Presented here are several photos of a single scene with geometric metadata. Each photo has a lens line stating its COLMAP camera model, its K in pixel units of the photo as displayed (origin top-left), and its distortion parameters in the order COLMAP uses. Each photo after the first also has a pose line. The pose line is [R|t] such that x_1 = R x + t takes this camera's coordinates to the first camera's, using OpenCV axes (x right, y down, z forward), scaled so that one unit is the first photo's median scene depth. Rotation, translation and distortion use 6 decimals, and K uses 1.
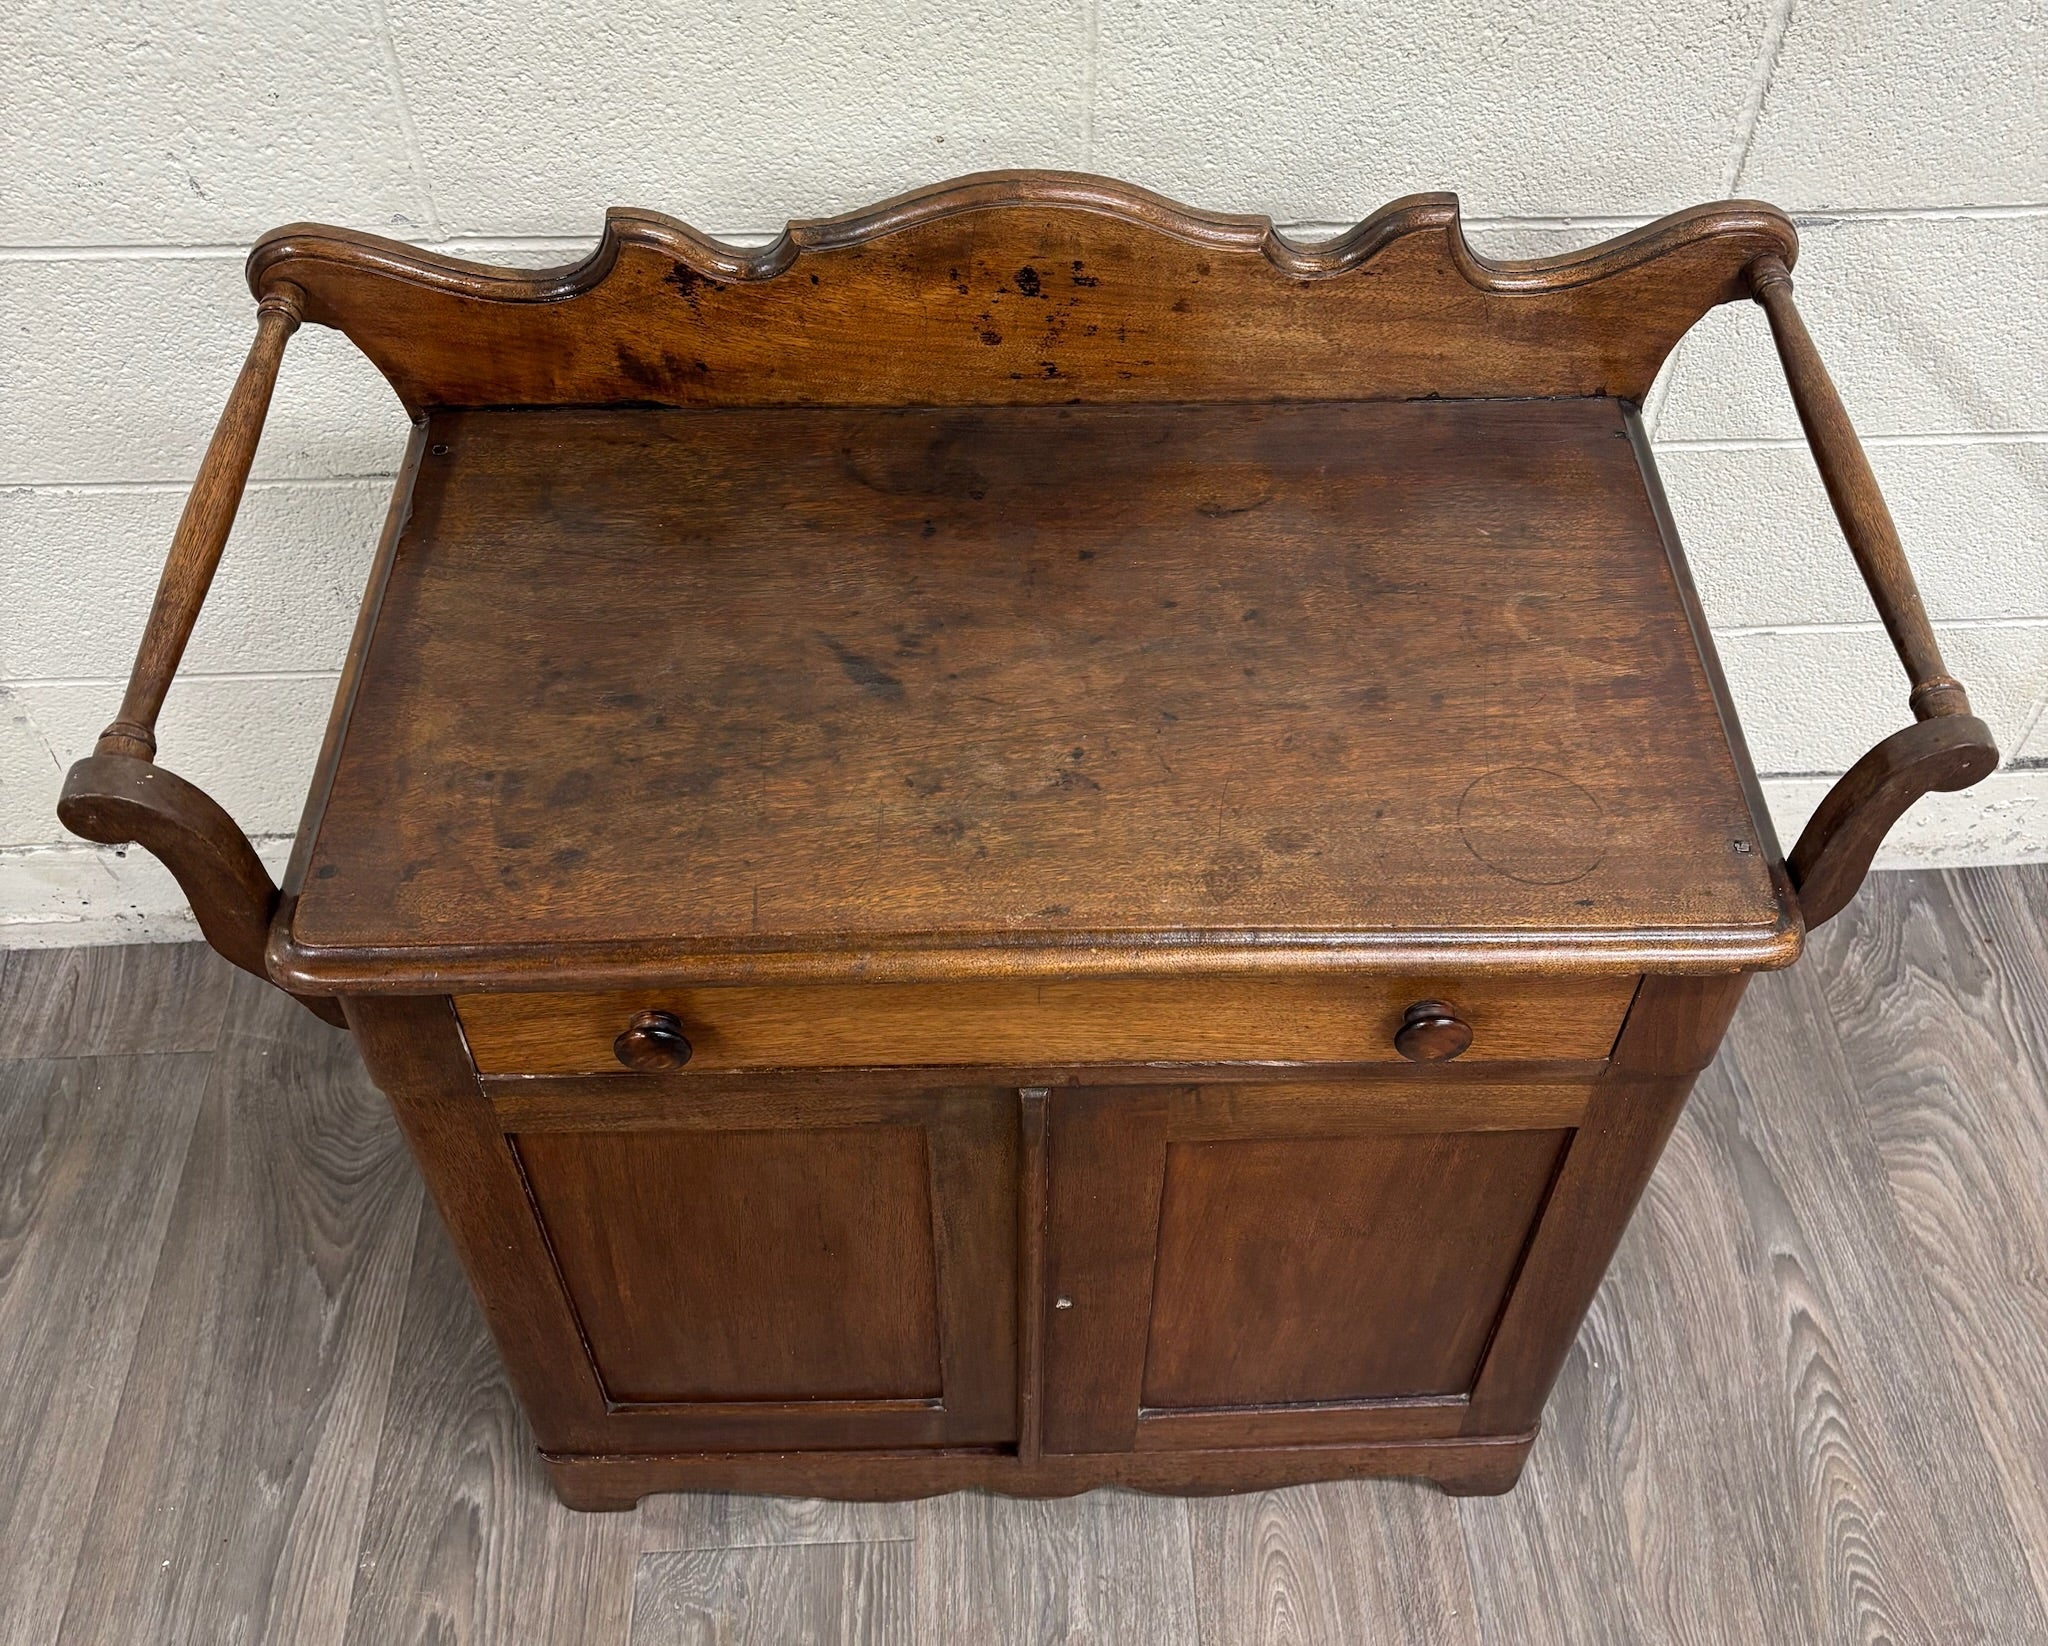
lens RADIAL K [[2074.0, 0, 1050.6], [0, 2074.0, 645.3], [0, 0, 1]] dist [0.069180, -0.088189]
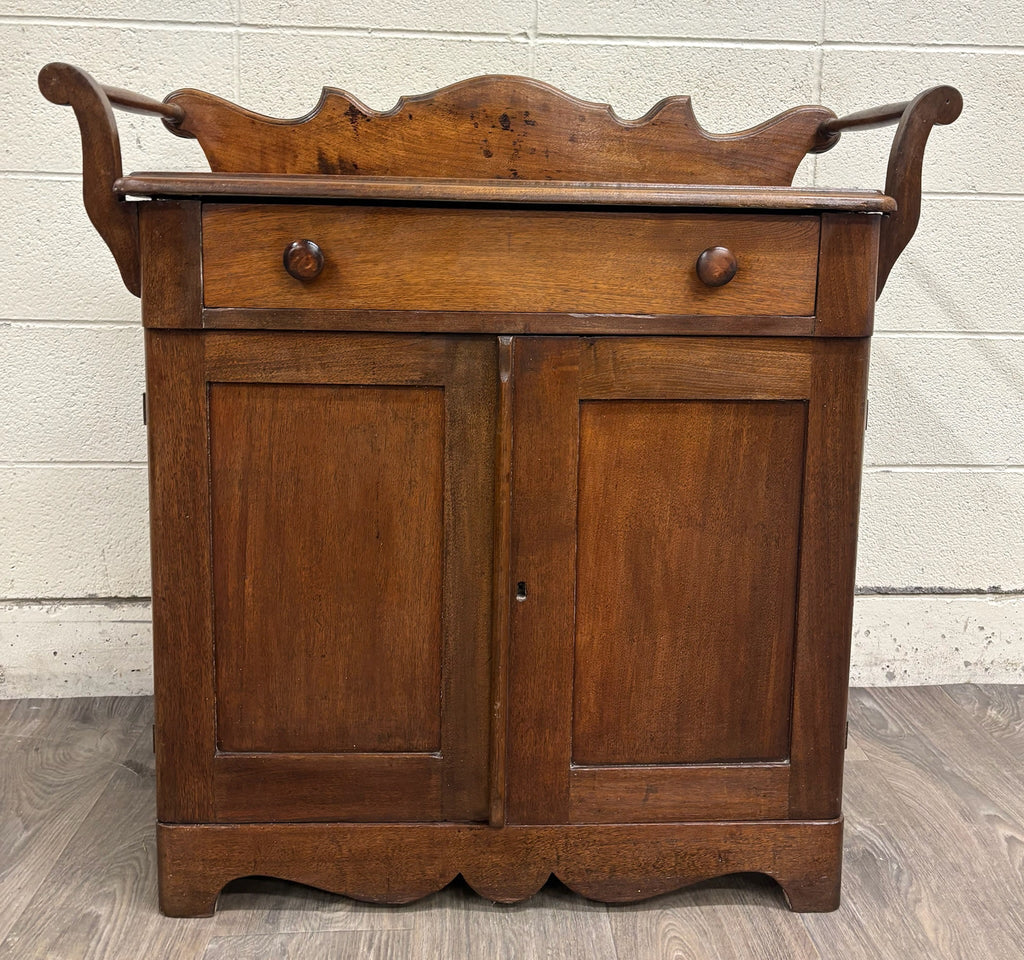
lens RADIAL K [[1066.5, 0, 531.7], [0, 1066.5, 394.5], [0, 0, 1]] dist [0.036800, -0.001296]
pose [[0.999813, 0.004601, 0.018803, -0.001817], [0.008511, 0.767947, -0.640457, 0.758569], [-0.017386, 0.640497, 0.767763, 0.278459]]
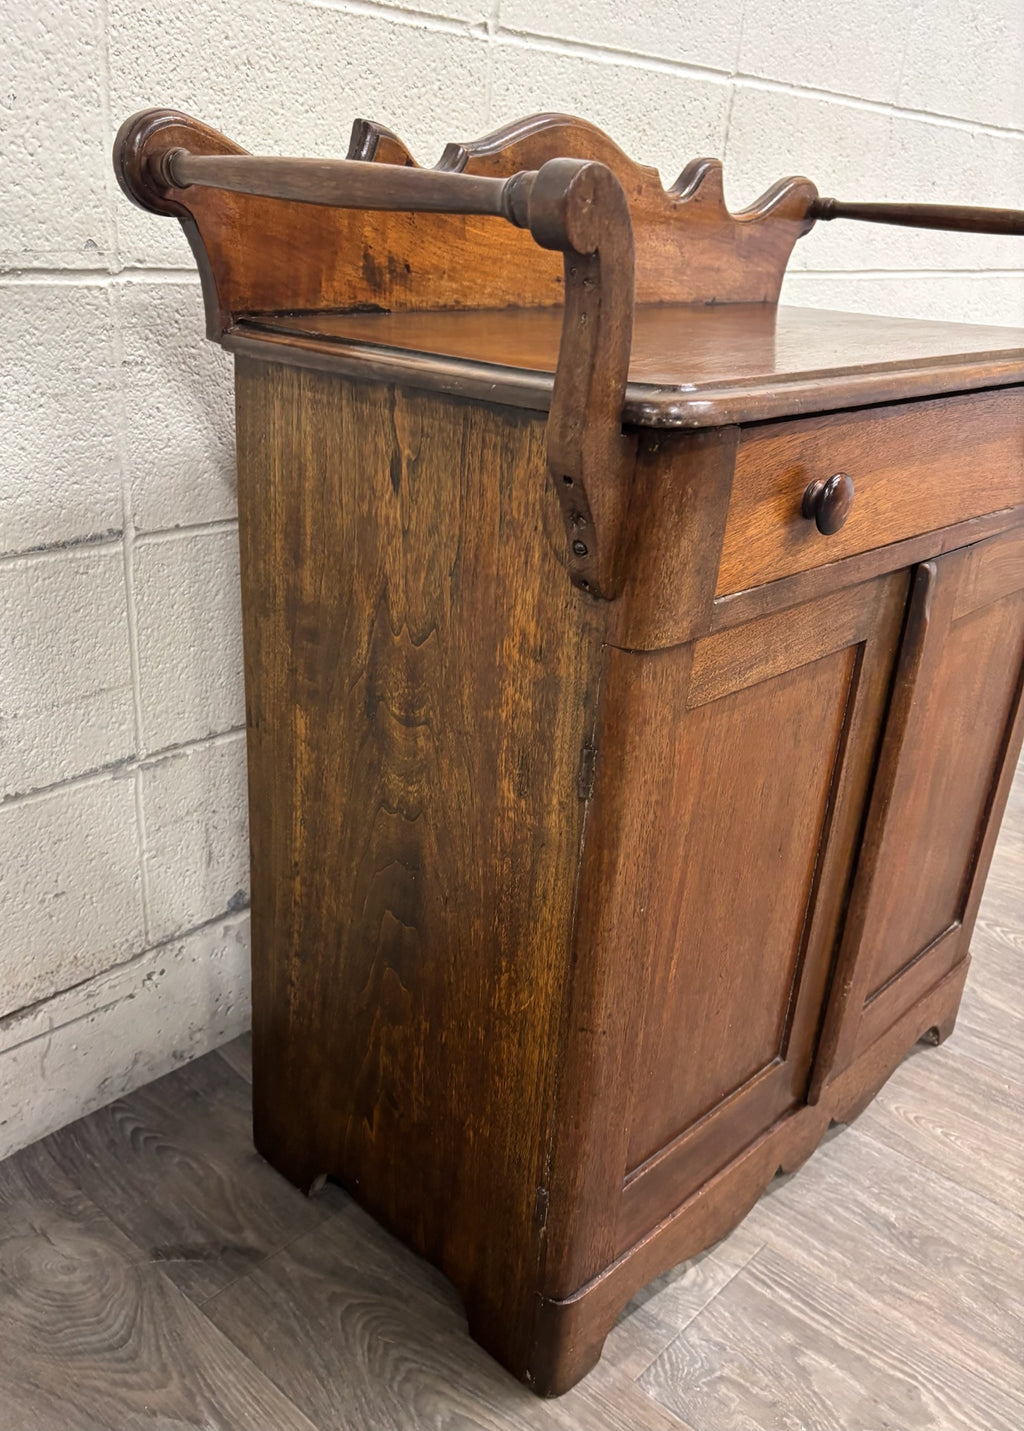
lens RADIAL K [[1207.5, 0, 445.7], [0, 1207.5, 760.6], [0, 0, 1]] dist [0.017905, 0.011616]
pose [[0.726756, -0.264272, 0.634024, -0.710870], [0.486451, 0.849694, -0.203433, 0.298773], [-0.484965, 0.456268, 0.746076, 0.539682]]
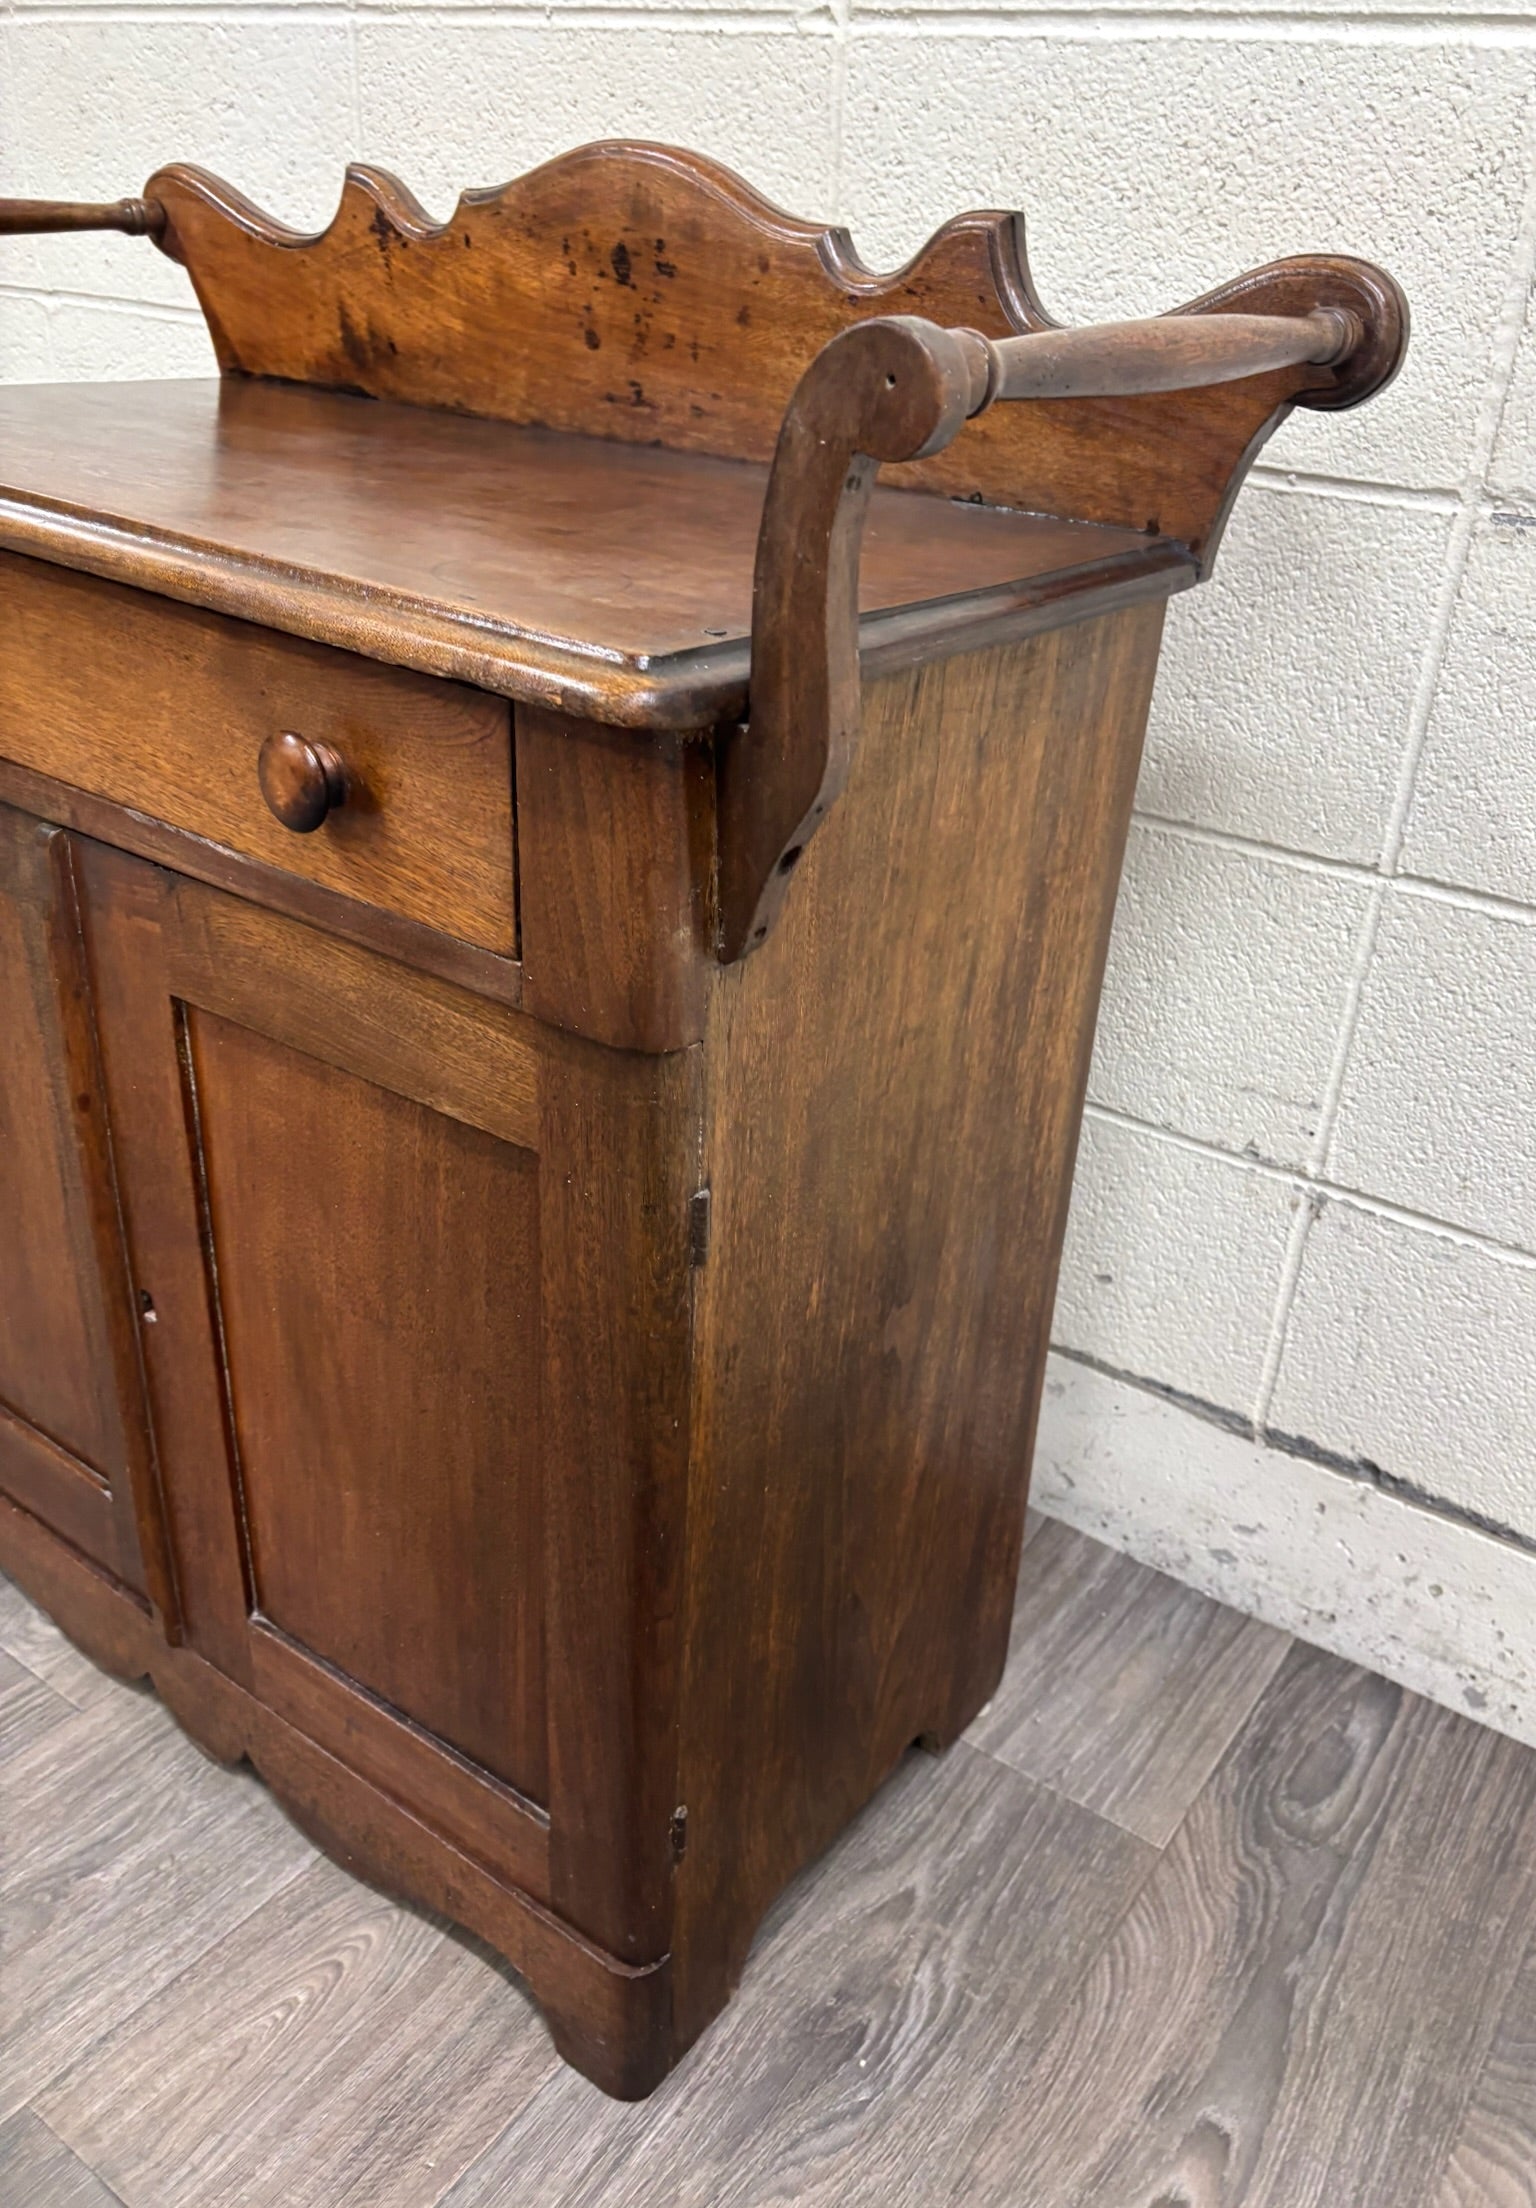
lens RADIAL K [[1689.0, 0, 840.7], [0, 1689.0, 1122.5], [0, 0, 1]] dist [0.067778, -0.075692]
pose [[0.793121, 0.323189, -0.516244, 0.587216], [-0.492363, 0.839152, -0.231090, 0.285445], [0.358522, 0.437462, 0.824675, 0.518756]]
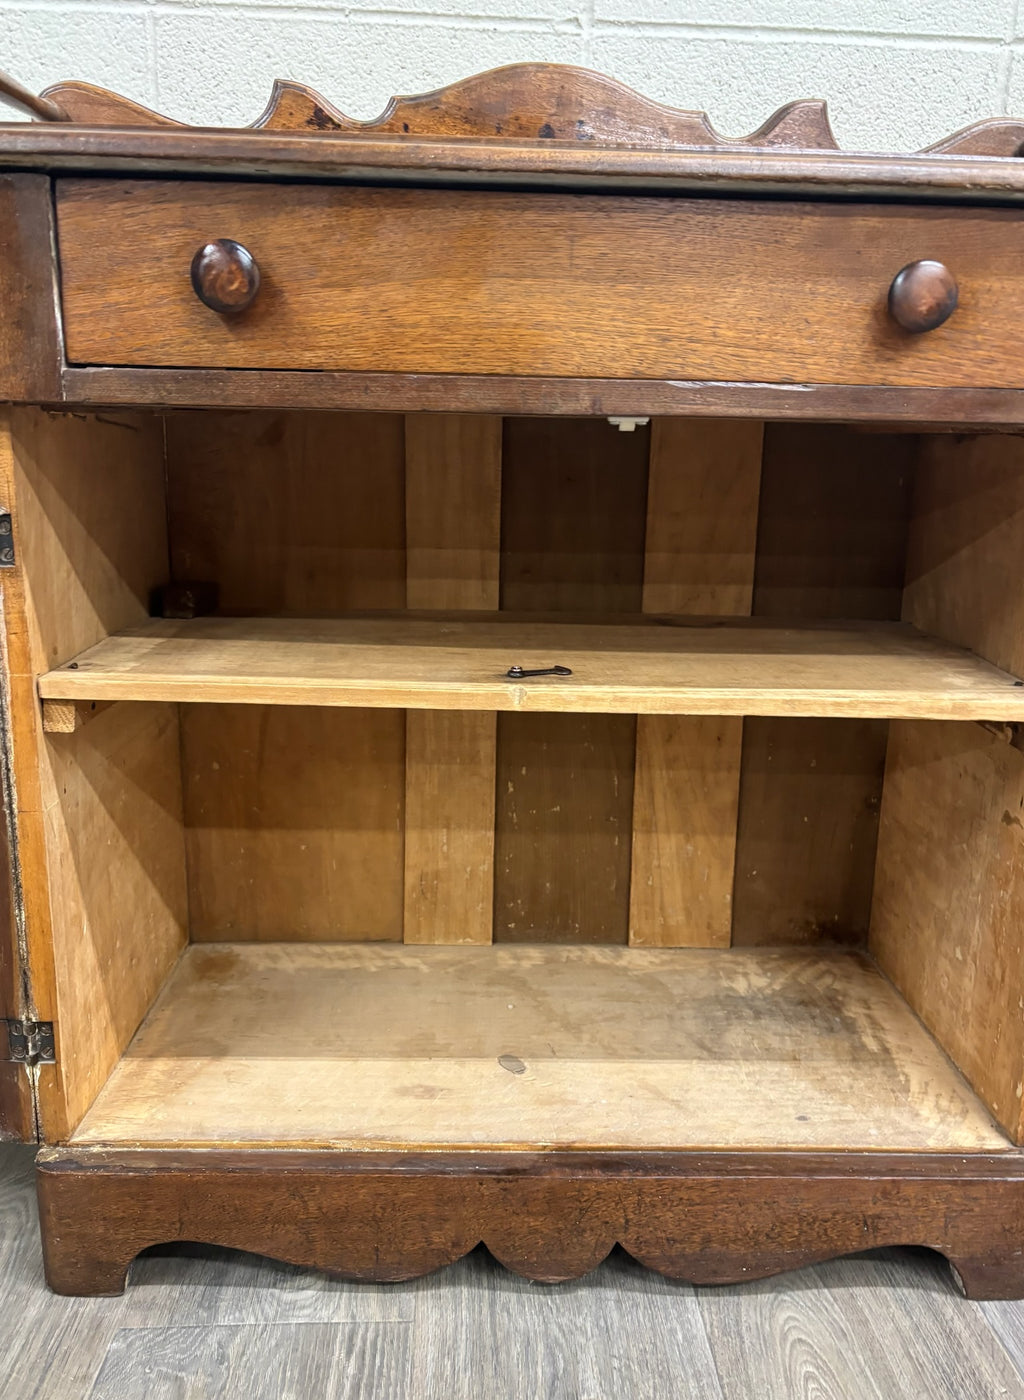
lens RADIAL K [[1122.2, 0, 522.8], [0, 1122.2, 734.3], [0, 0, 1]] dist [0.083749, -0.092426]
pose [[0.999923, 0.011785, 0.003846, -0.025588], [-0.007603, 0.828056, -0.560594, 0.613922], [-0.009791, 0.560522, 0.828082, 0.527851]]
